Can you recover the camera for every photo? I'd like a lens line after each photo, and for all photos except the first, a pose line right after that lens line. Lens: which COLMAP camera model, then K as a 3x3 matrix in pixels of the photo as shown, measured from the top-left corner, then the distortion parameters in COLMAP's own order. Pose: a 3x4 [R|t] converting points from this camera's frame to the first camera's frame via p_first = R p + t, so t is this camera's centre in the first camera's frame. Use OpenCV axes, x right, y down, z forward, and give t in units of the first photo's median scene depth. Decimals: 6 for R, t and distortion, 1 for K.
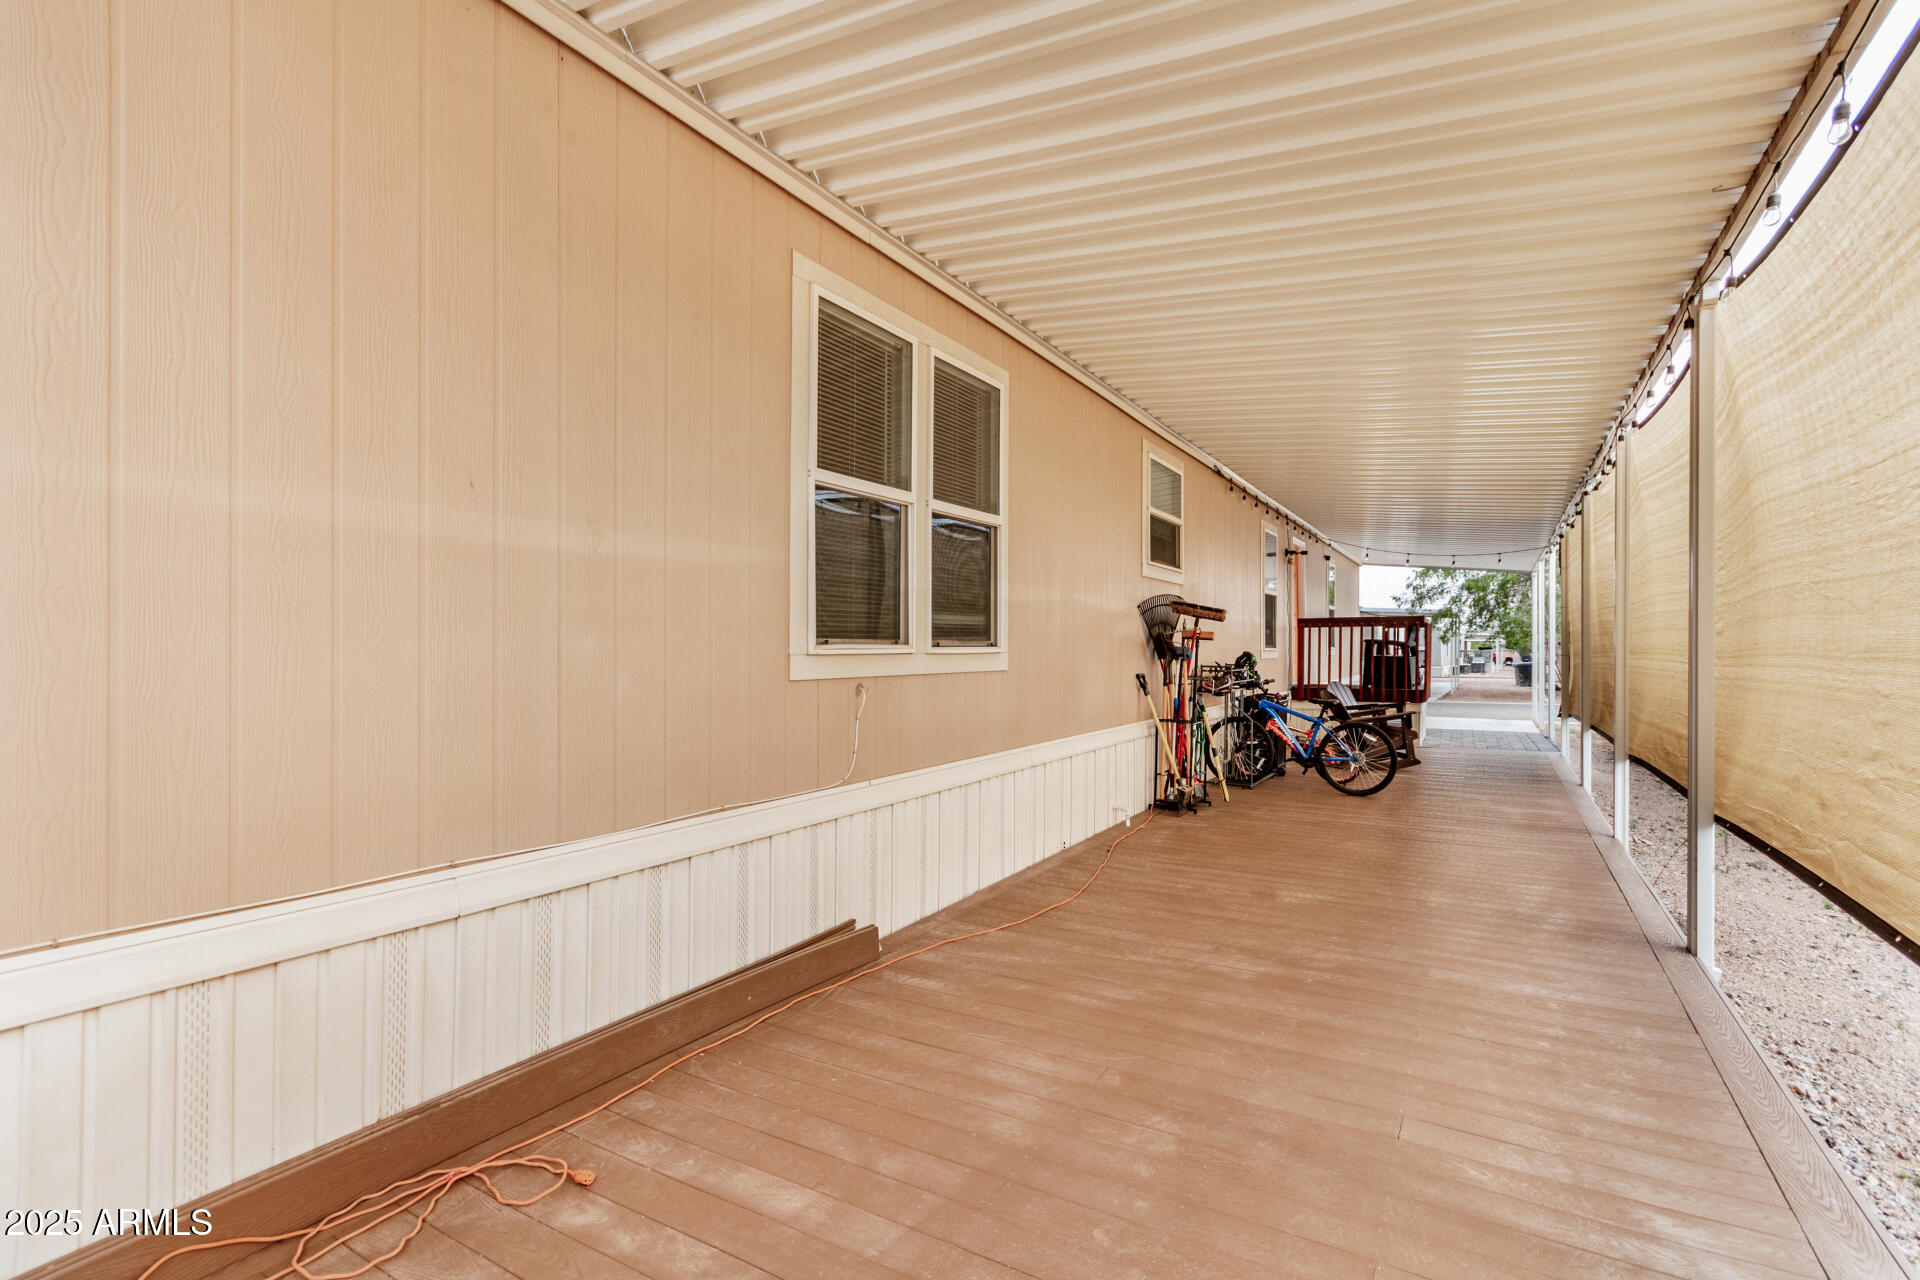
lens RADIAL K [[914.0, 0, 956.1], [0, 914.0, 645.0], [0, 0, 1]] dist [0.033253, -0.000072]
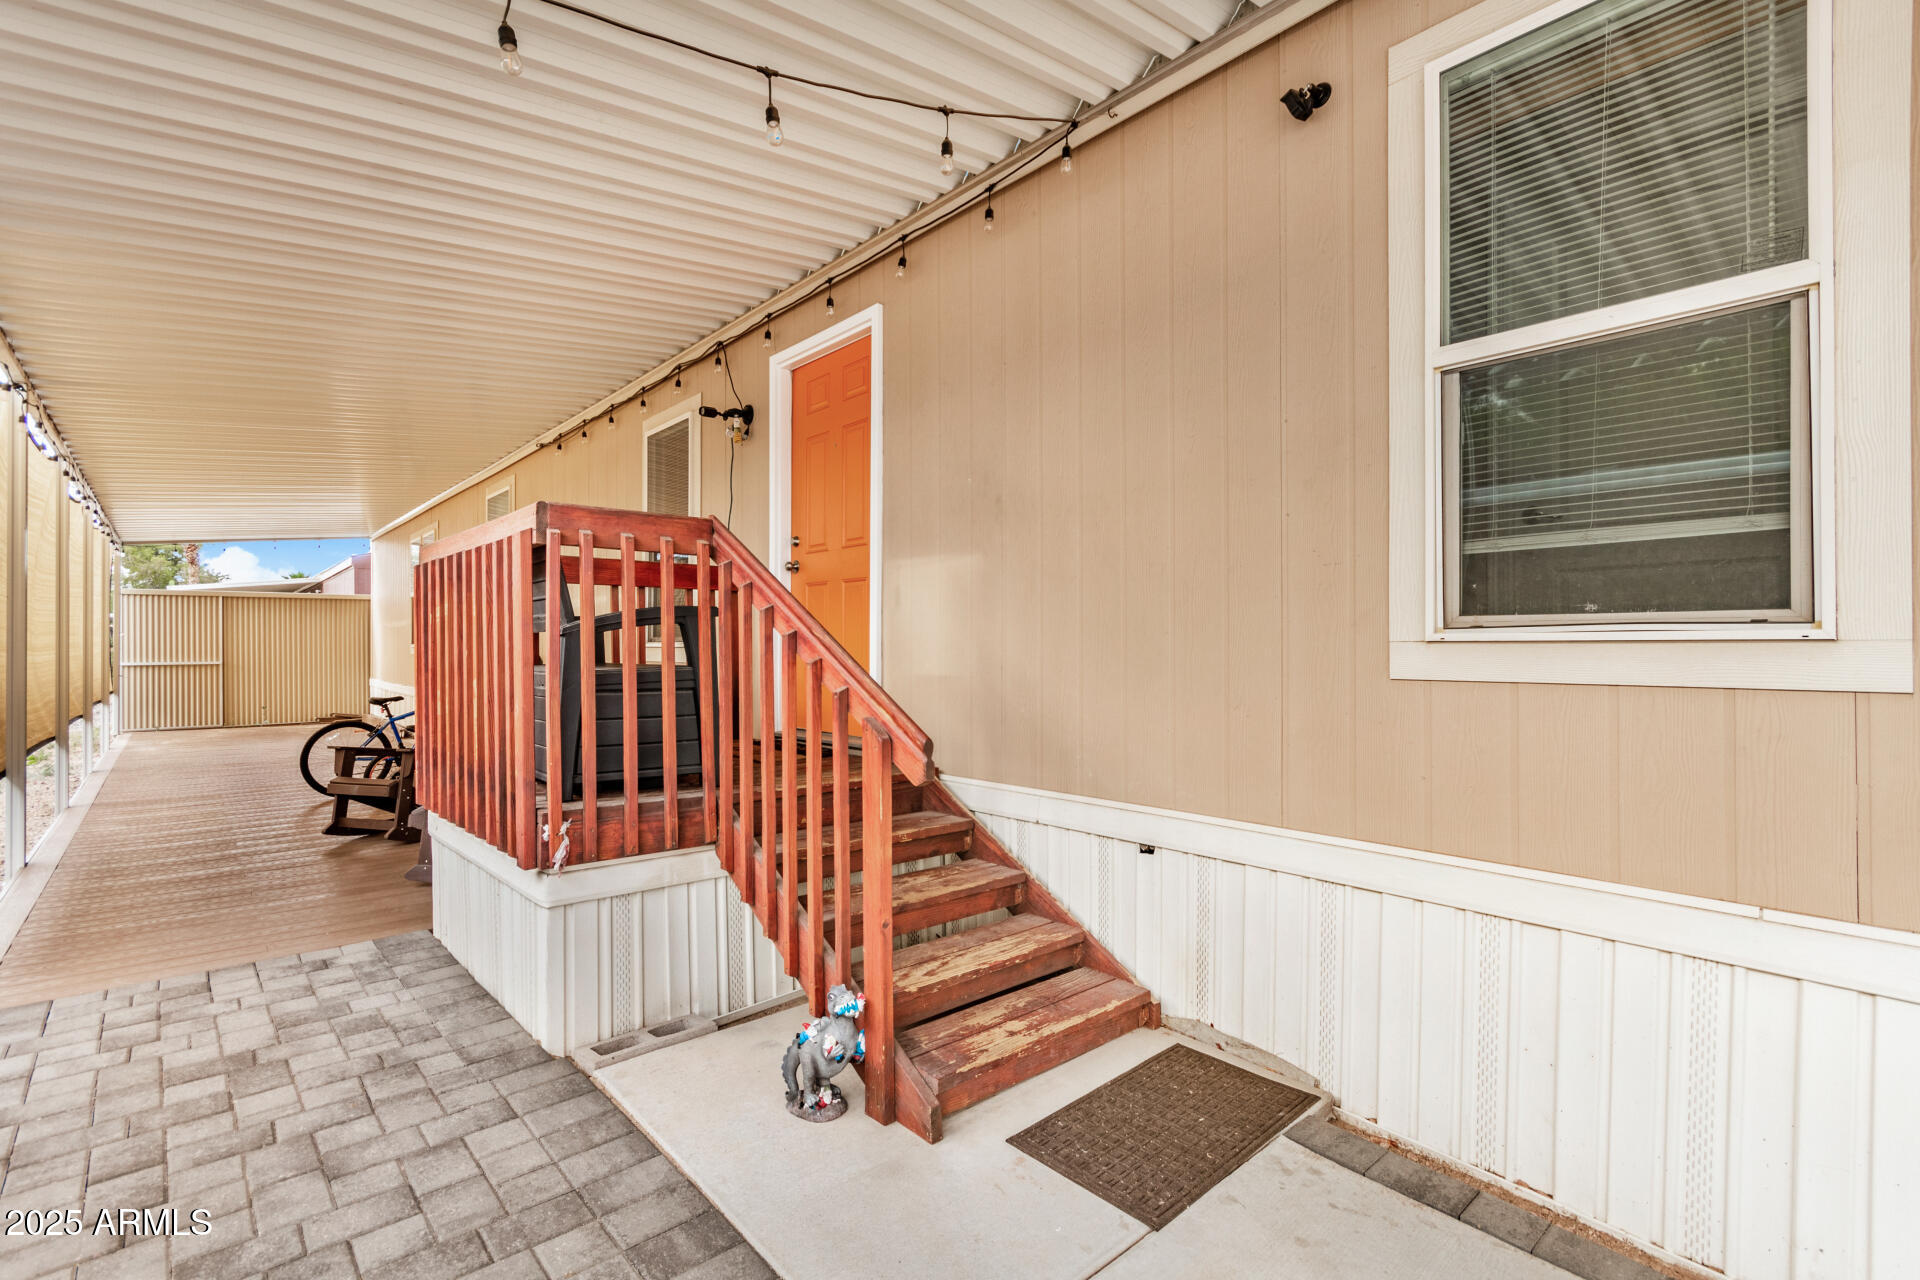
lens RADIAL K [[889.1, 0, 960.7], [0, 889.1, 638.6], [0, 0, 1]] dist [0.004864, 0.000542]
pose [[-0.309272, -0.000148, -0.950974, 0.188745], [0.014893, 0.999877, -0.004999, 0.002548], [0.950857, -0.015709, -0.309232, 0.305537]]
